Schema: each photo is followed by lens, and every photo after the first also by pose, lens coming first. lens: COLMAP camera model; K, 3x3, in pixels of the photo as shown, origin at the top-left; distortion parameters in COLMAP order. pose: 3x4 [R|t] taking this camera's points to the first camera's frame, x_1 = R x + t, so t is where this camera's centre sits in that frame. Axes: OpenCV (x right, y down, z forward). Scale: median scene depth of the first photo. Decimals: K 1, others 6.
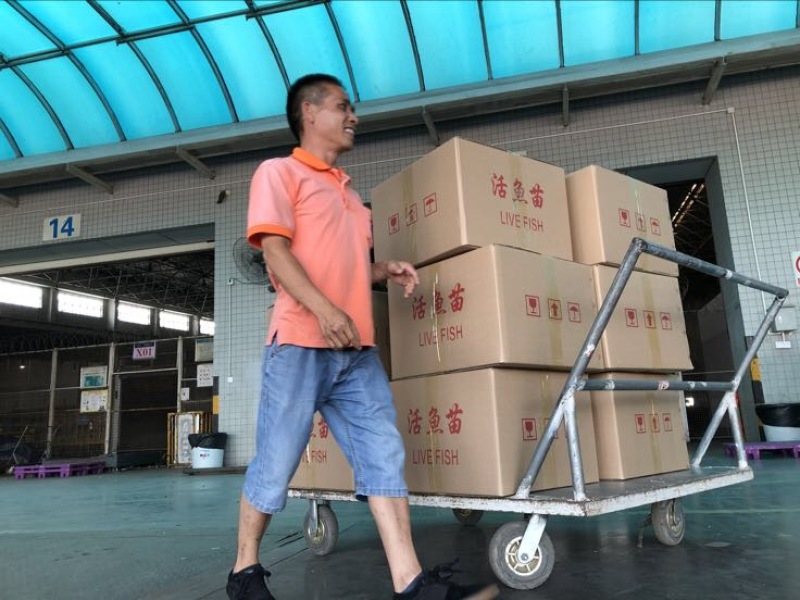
lens RADIAL K [[587.0, 0, 400.0], [0, 587.0, 300.0], [0, 0, 1]] dist [-0.003838, -0.000673]
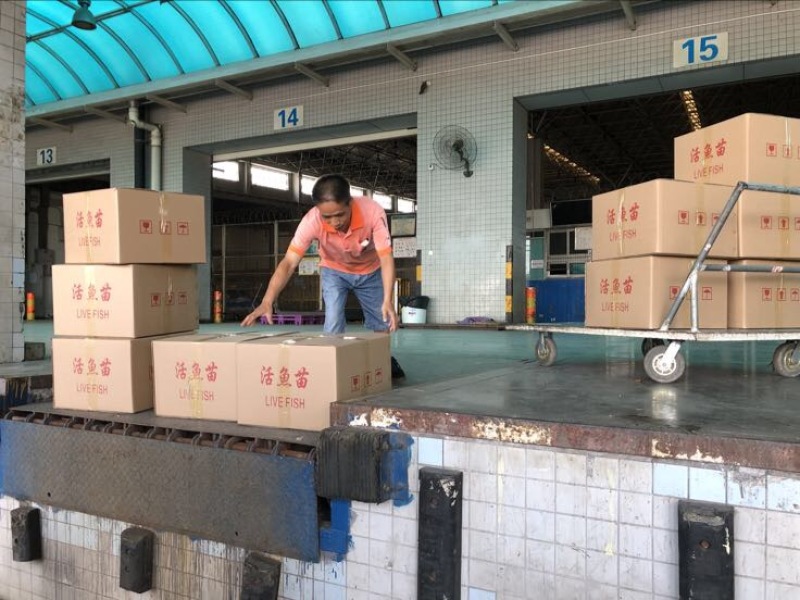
lens RADIAL K [[625.3, 0, 399.3], [0, 625.3, 329.5], [0, 0, 1]] dist [-0.033105, 0.000374]
pose [[0.965567, 0.069449, -0.250715, -0.022082], [-0.004711, 0.968219, 0.250058, -0.027782], [0.260114, -0.240266, 0.935207, -0.220205]]
